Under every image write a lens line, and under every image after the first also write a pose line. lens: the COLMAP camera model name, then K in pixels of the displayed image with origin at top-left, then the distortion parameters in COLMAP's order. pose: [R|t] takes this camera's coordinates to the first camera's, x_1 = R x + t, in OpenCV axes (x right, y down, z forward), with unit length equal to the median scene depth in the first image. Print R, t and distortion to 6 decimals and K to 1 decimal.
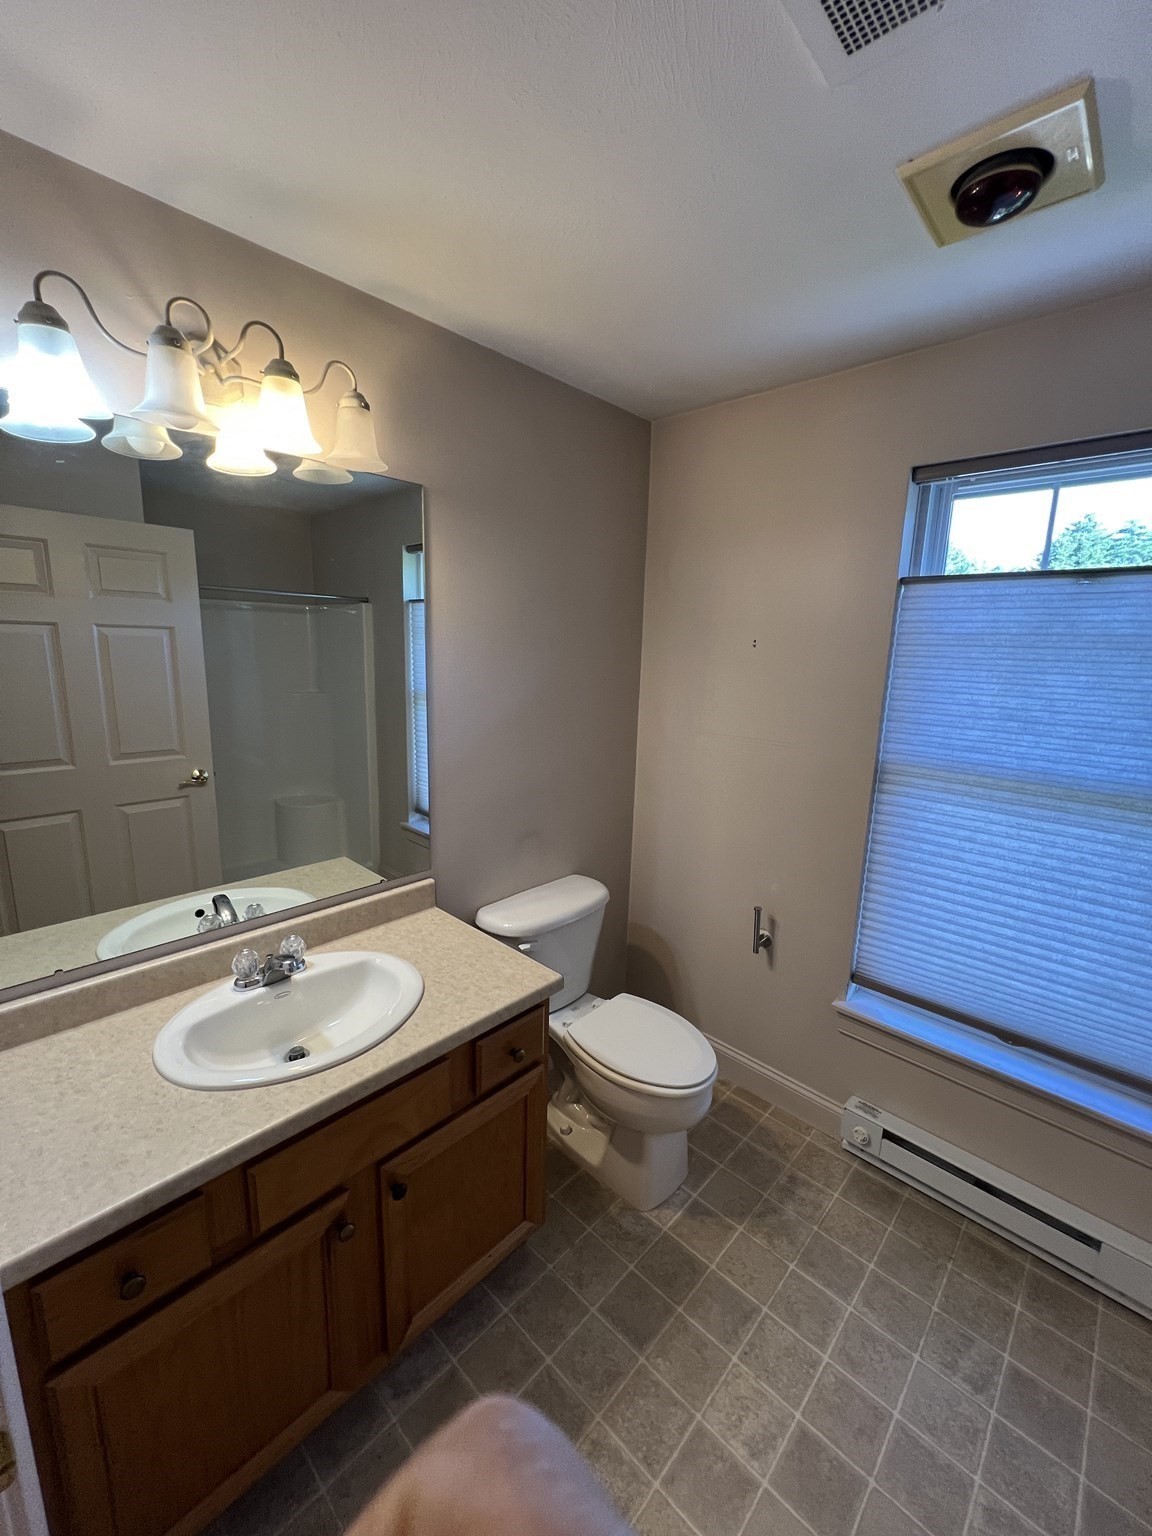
lens RADIAL K [[613.2, 0, 576.1], [0, 613.2, 764.8], [0, 0, 1]] dist [-0.002126, 0.000254]
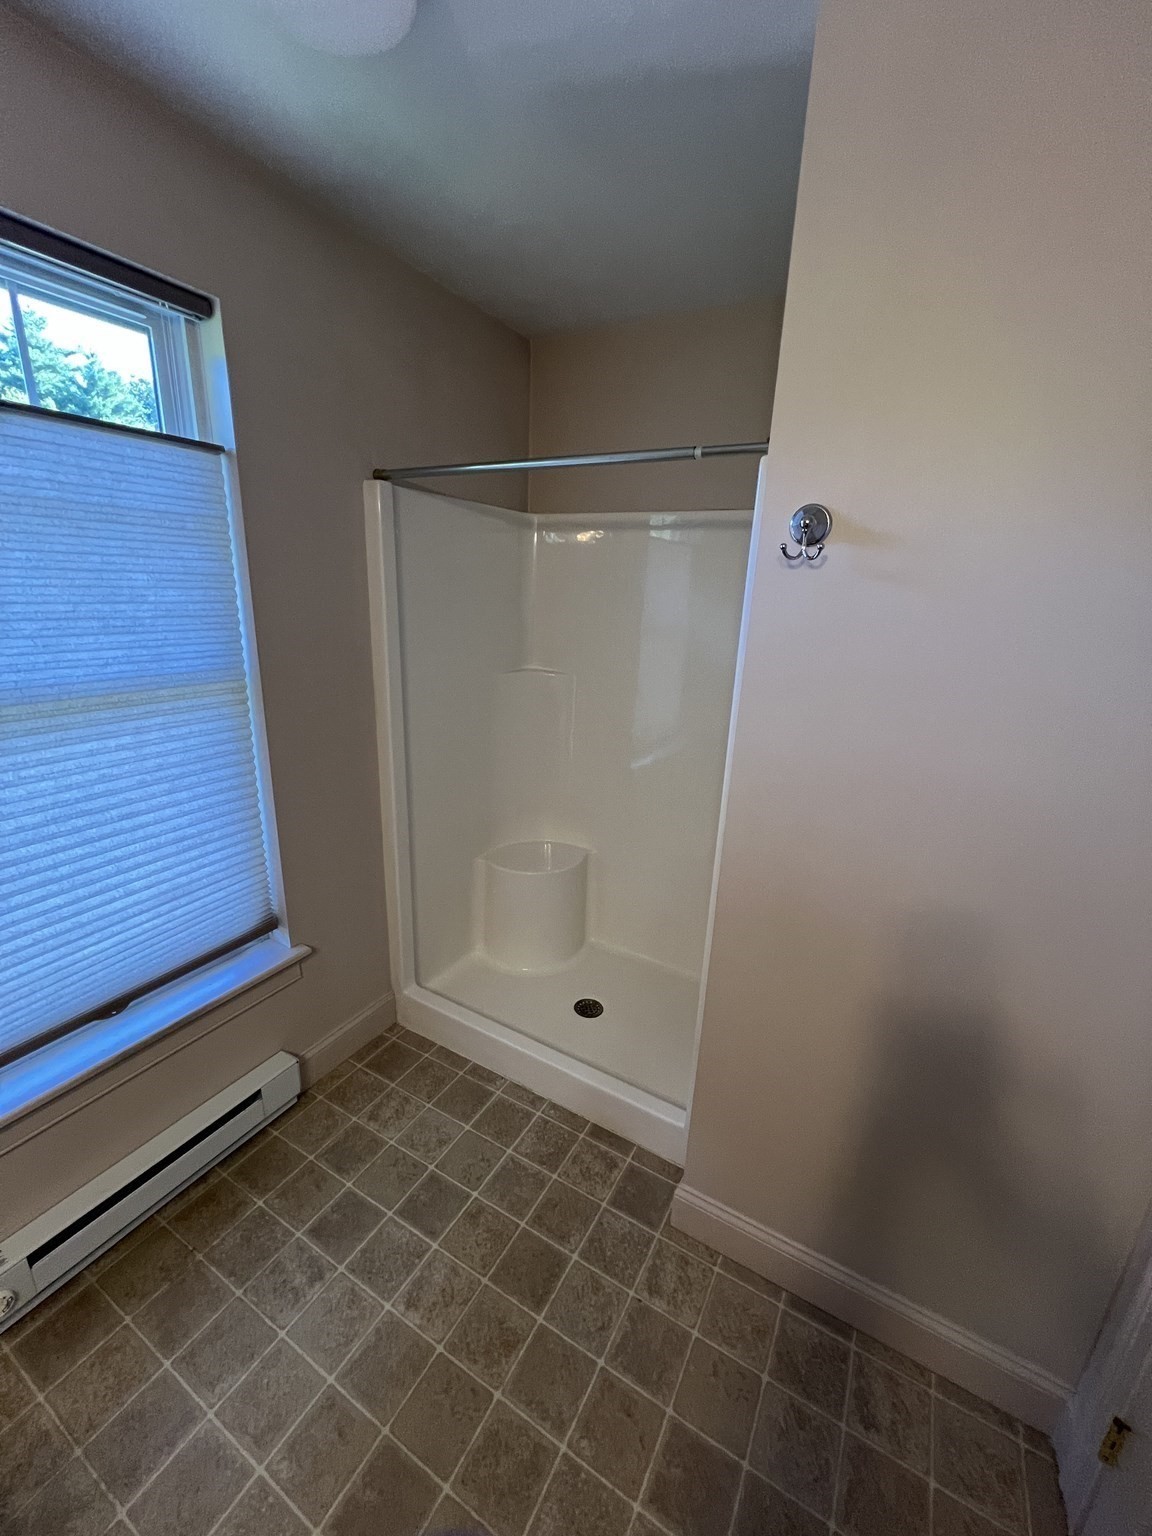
lens RADIAL K [[613.2, 0, 573.0], [0, 613.2, 766.9], [0, 0, 1]] dist [-0.002126, 0.000254]
pose [[-0.239358, -0.308773, 0.920525, -0.110967], [0.145210, 0.926038, 0.348380, -0.059471], [-0.960011, 0.217058, -0.176818, 0.509429]]
